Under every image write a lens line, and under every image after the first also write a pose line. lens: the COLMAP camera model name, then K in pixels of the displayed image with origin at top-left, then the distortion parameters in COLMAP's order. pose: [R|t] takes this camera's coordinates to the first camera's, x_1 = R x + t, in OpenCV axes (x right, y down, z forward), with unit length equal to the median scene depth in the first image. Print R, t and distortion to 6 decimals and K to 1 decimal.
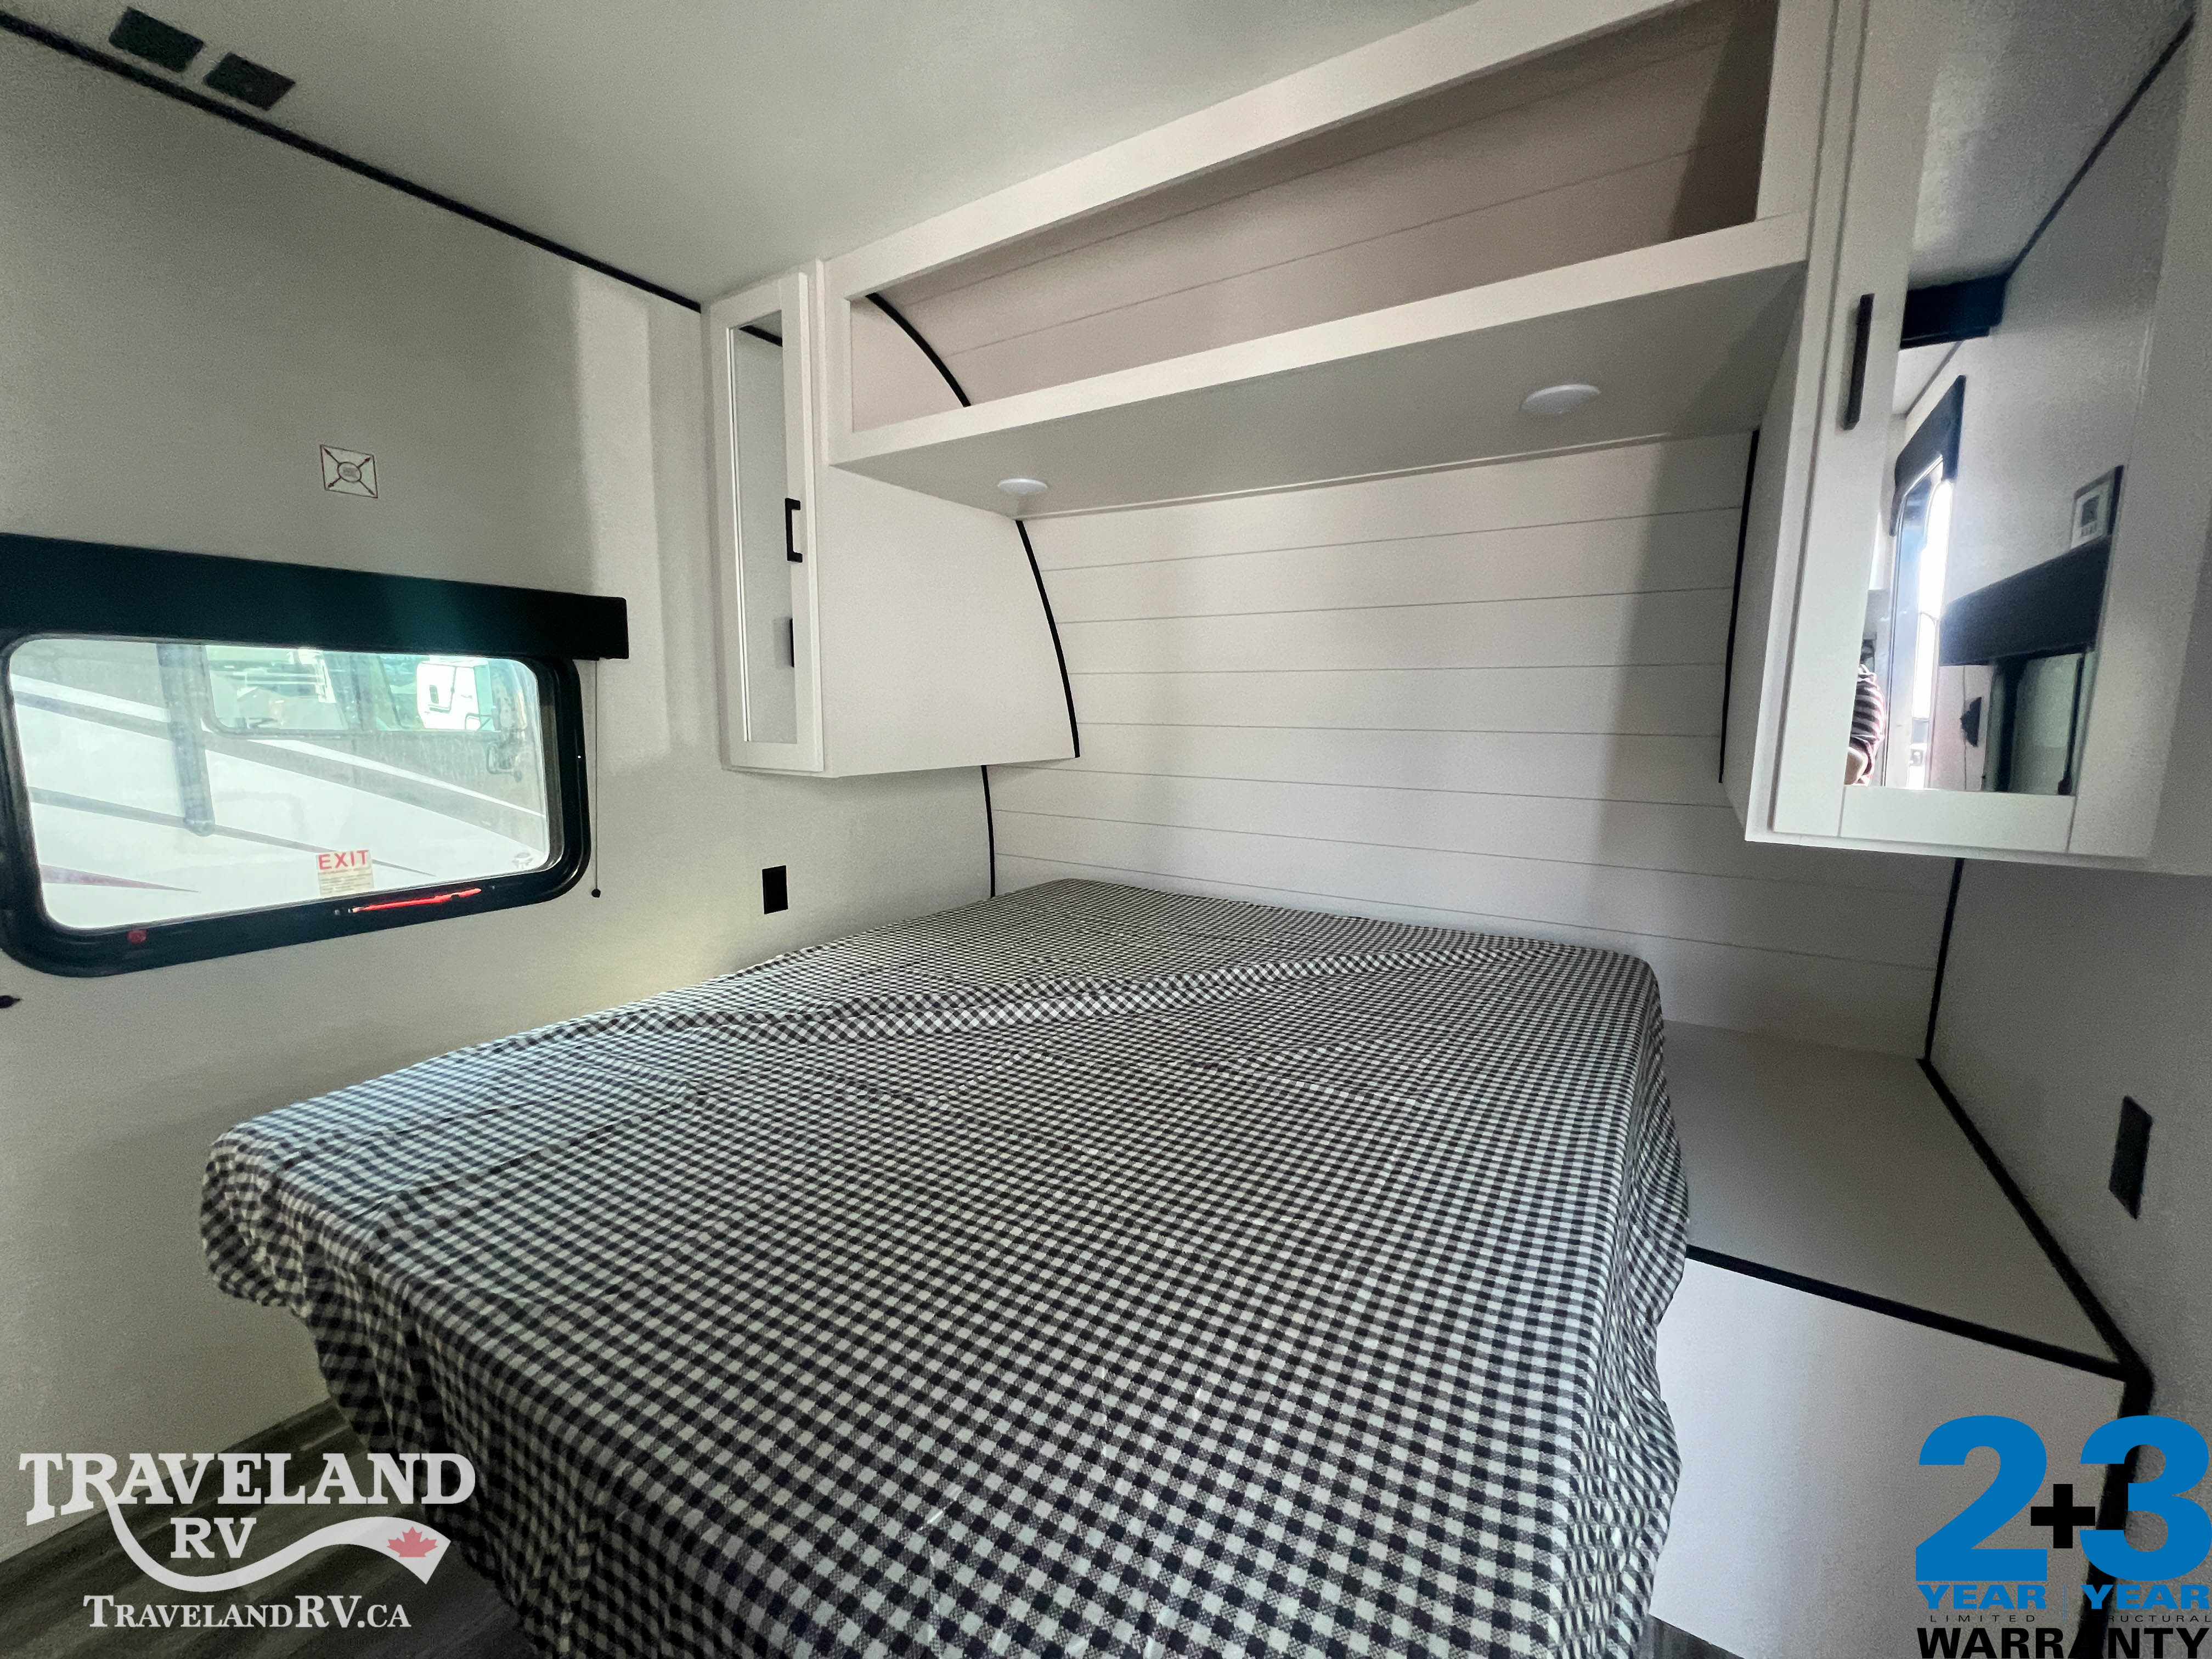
lens RADIAL K [[889.3, 0, 1098.6], [0, 889.3, 819.7], [0, 0, 1]] dist [-0.001516, -0.000013]
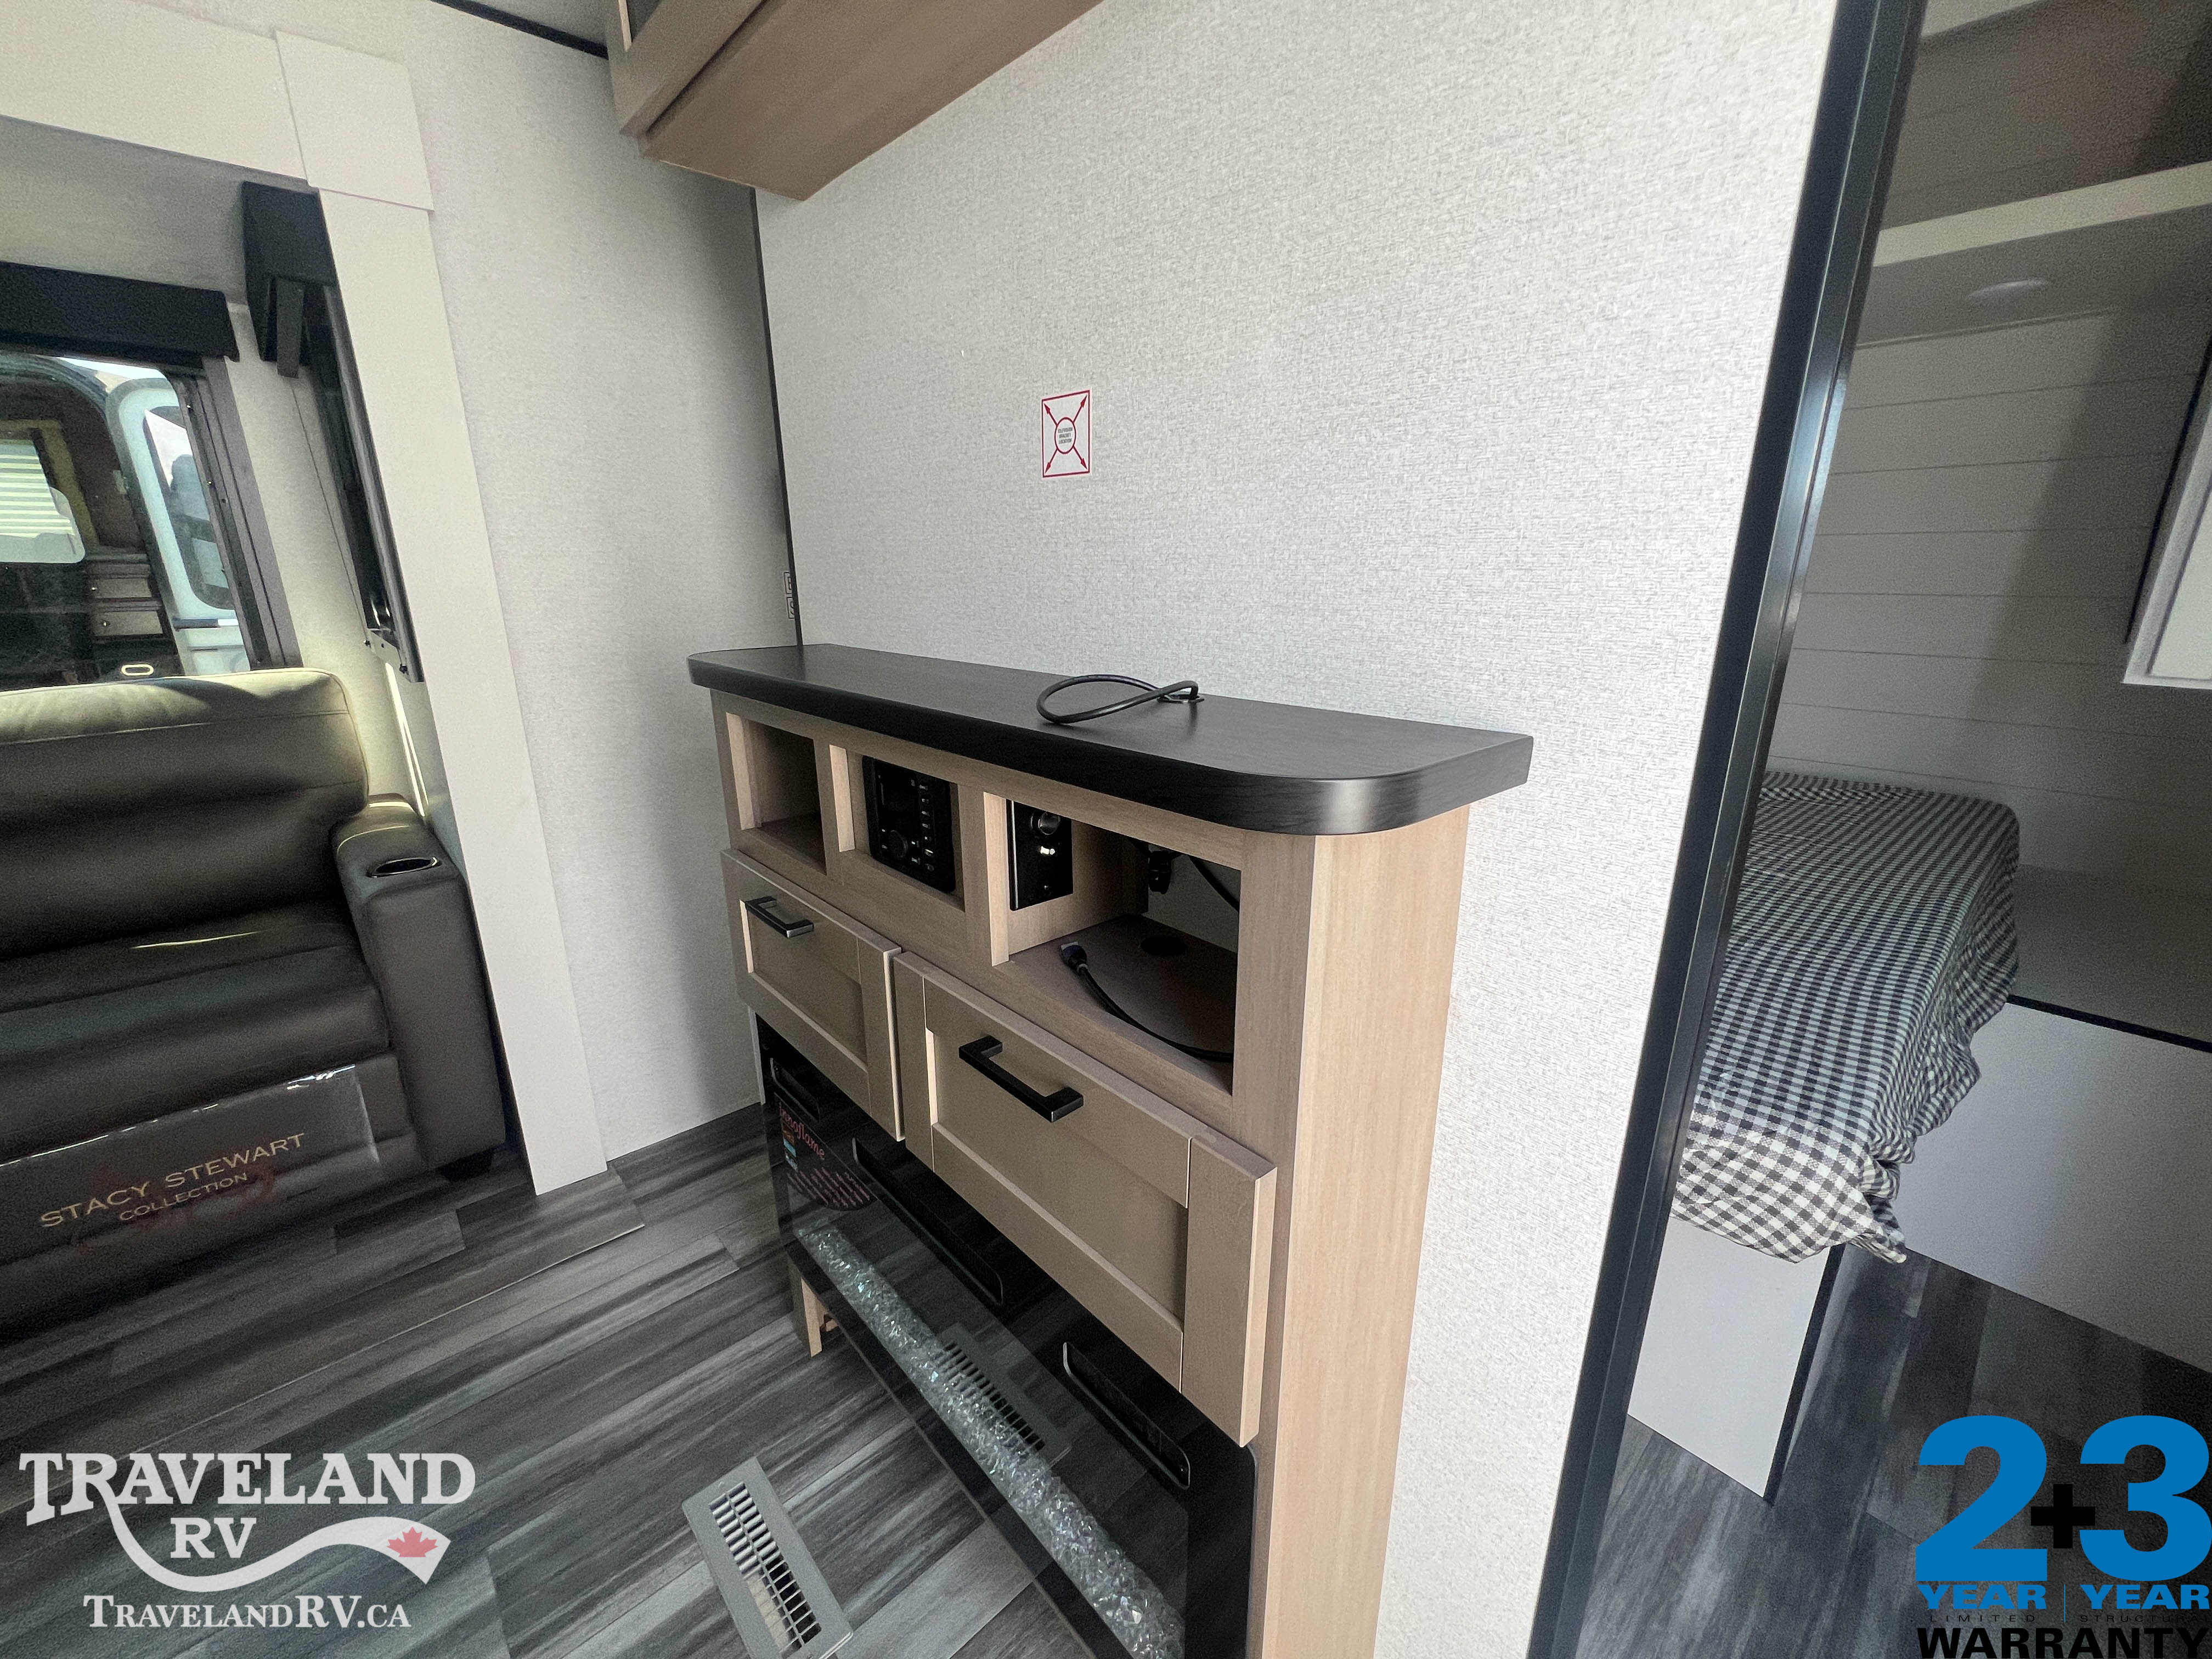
lens RADIAL K [[889.3, 0, 1124.1], [0, 889.3, 808.9], [0, 0, 1]] dist [-0.001516, -0.000013]
pose [[0.969743, 0.061692, -0.236205, -0.305557], [-0.027370, 0.988918, 0.145917, 0.051125], [0.242589, -0.135037, 0.960685, -0.525909]]
